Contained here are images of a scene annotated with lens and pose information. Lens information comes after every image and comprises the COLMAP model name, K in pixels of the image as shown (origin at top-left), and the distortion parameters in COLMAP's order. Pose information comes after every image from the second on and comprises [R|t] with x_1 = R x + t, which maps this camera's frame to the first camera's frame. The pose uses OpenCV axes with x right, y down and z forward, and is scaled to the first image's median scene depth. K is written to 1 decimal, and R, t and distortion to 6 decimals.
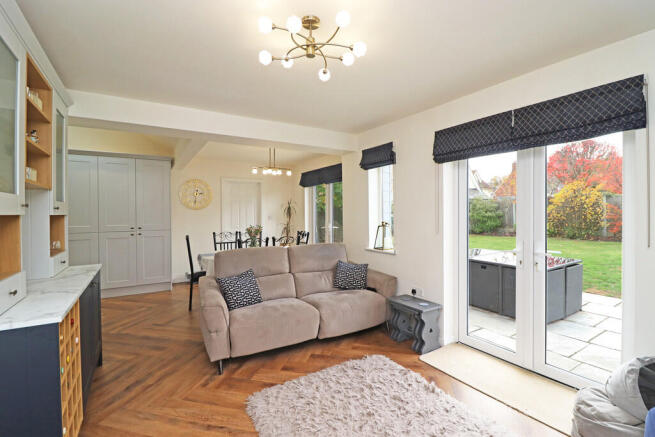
lens RADIAL K [[303.7, 0, 333.5], [0, 303.7, 215.7], [0, 0, 1]] dist [-0.001176, -0.002197]
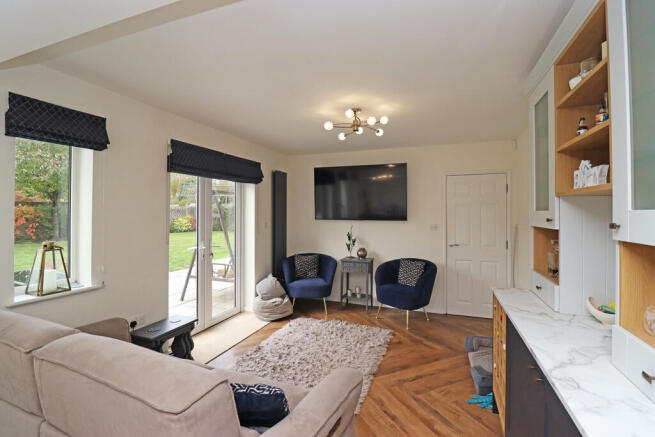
lens RADIAL K [[303.7, 0, 330.7], [0, 303.7, 216.9], [0, 0, 1]] dist [-0.001176, -0.002197]
pose [[-0.603482, -0.002072, 0.797374, -0.555507], [0.002115, 0.999989, 0.004198, -0.023325], [-0.797374, 0.004220, -0.603470, 0.887647]]
